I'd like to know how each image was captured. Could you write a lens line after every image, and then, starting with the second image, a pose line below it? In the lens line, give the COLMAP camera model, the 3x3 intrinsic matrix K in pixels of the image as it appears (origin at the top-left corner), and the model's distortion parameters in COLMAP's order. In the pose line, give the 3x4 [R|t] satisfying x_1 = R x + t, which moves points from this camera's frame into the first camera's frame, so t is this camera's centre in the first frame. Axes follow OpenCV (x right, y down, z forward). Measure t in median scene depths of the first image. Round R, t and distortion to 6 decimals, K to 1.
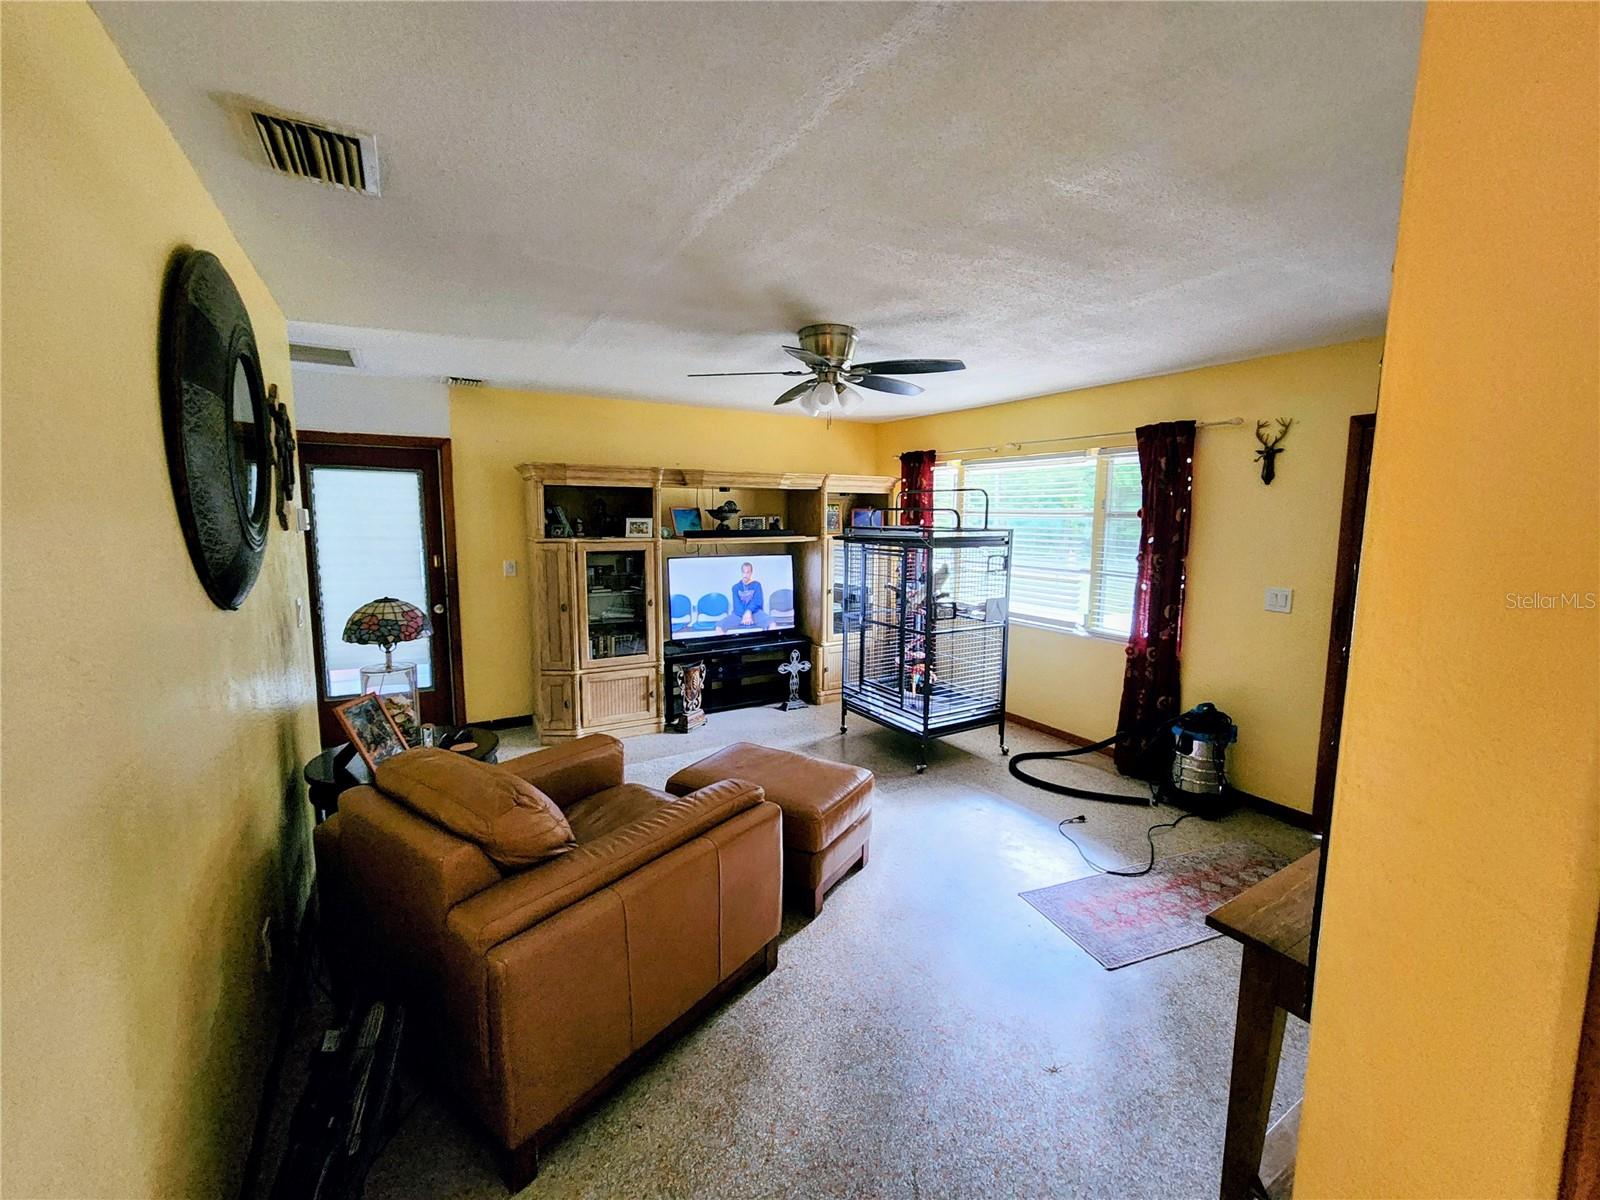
lens RADIAL K [[693.5, 0, 800.0], [0, 693.5, 600.0], [0, 0, 1]] dist [-0.000475, 0.000132]
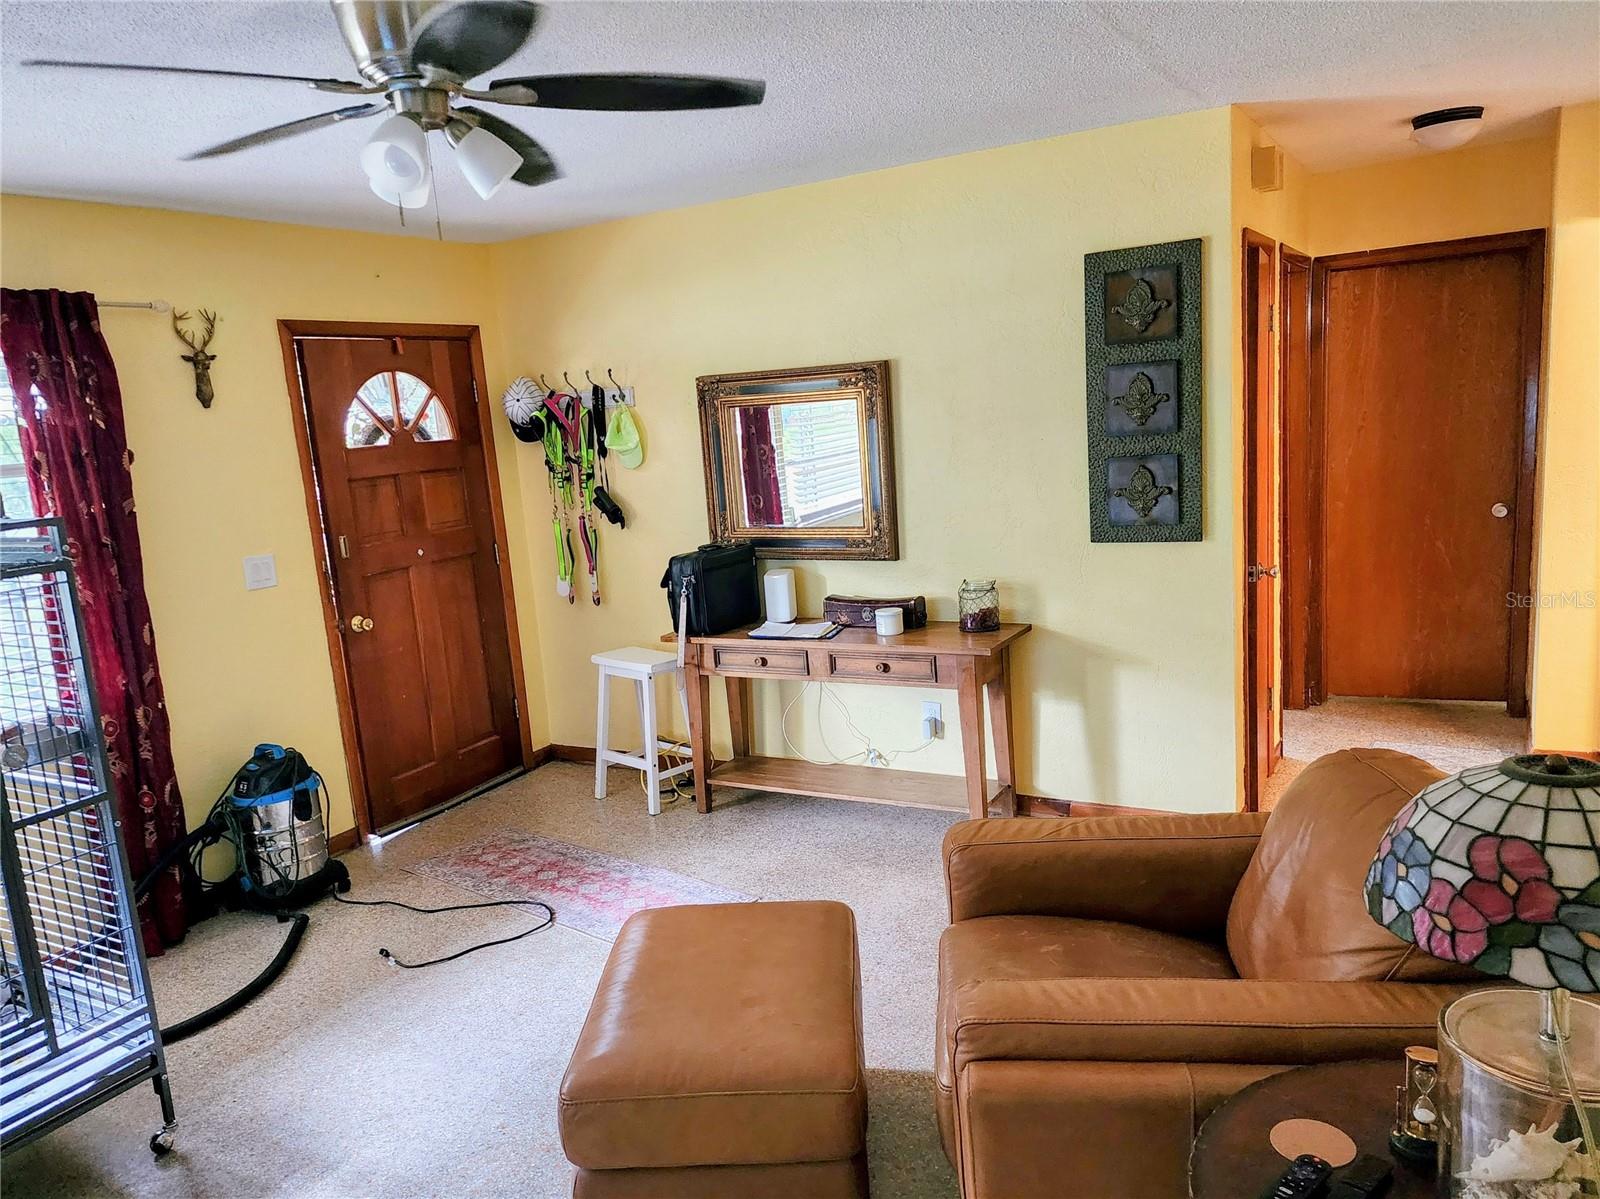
lens RADIAL K [[1128.8, 0, 800.0], [0, 1128.8, 599.5], [0, 0, 1]] dist [0.044965, -0.003804]
pose [[-0.475900, -0.129814, 0.869867, -0.332328], [0.182319, 0.953002, 0.241966, -0.085815], [-0.860395, 0.273745, -0.429866, 0.581587]]
